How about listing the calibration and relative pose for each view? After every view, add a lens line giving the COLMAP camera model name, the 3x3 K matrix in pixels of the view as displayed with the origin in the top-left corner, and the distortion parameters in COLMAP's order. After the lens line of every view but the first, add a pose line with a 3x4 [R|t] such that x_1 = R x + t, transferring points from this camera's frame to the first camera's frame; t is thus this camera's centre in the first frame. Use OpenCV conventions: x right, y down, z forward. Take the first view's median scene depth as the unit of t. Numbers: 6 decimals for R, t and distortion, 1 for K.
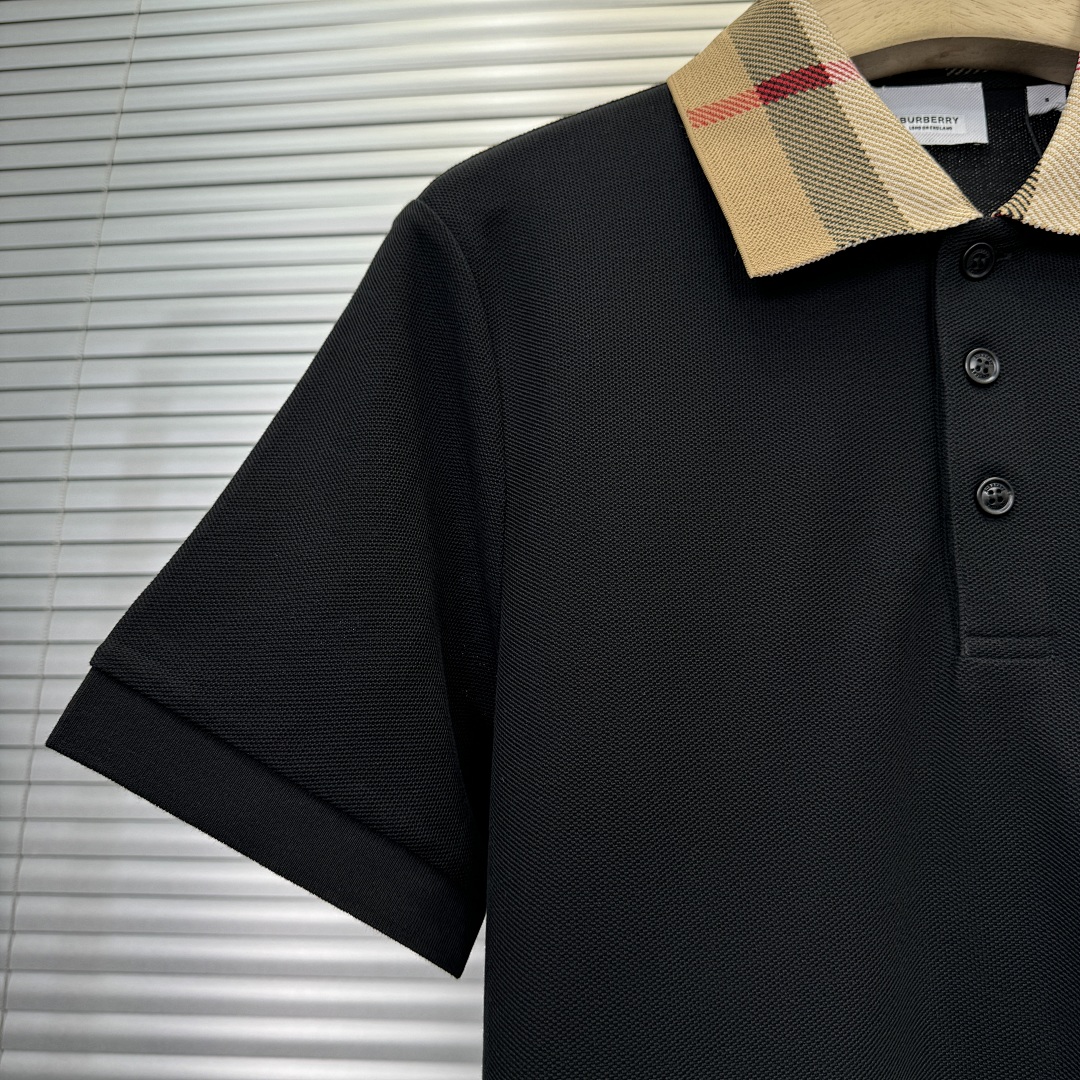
lens RADIAL K [[985.1, 0, 540.2], [0, 985.1, 540.3], [0, 0, 1]] dist [-0.039547, 0.000000]
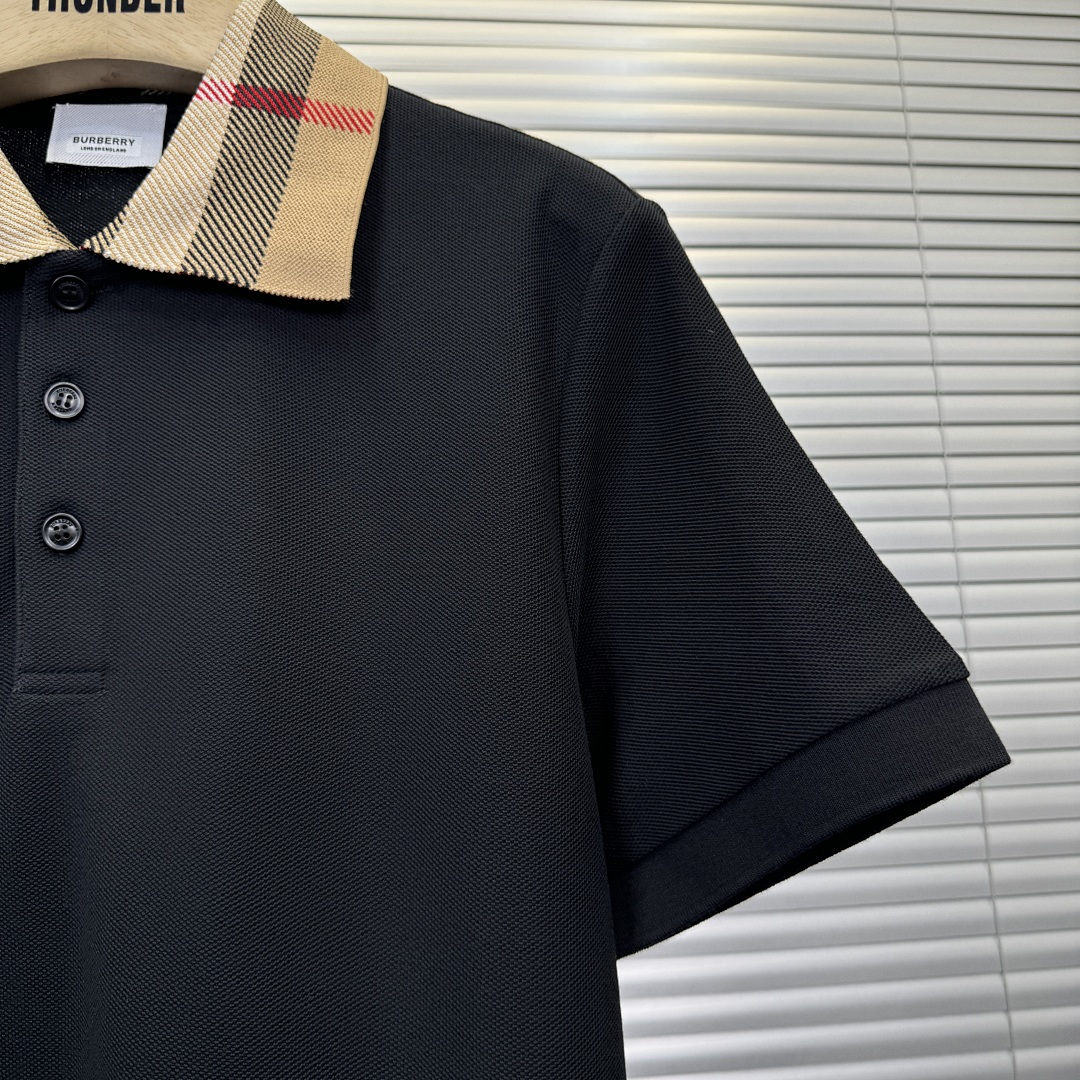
lens RADIAL K [[985.1, 0, 540.5], [0, 985.1, 539.7], [0, 0, 1]] dist [-0.039547, 0.000000]
pose [[0.978943, -0.007235, 0.204005, 0.727015], [0.000236, 0.999411, 0.034313, -0.070146], [-0.204133, -0.033542, 0.978368, -0.081152]]
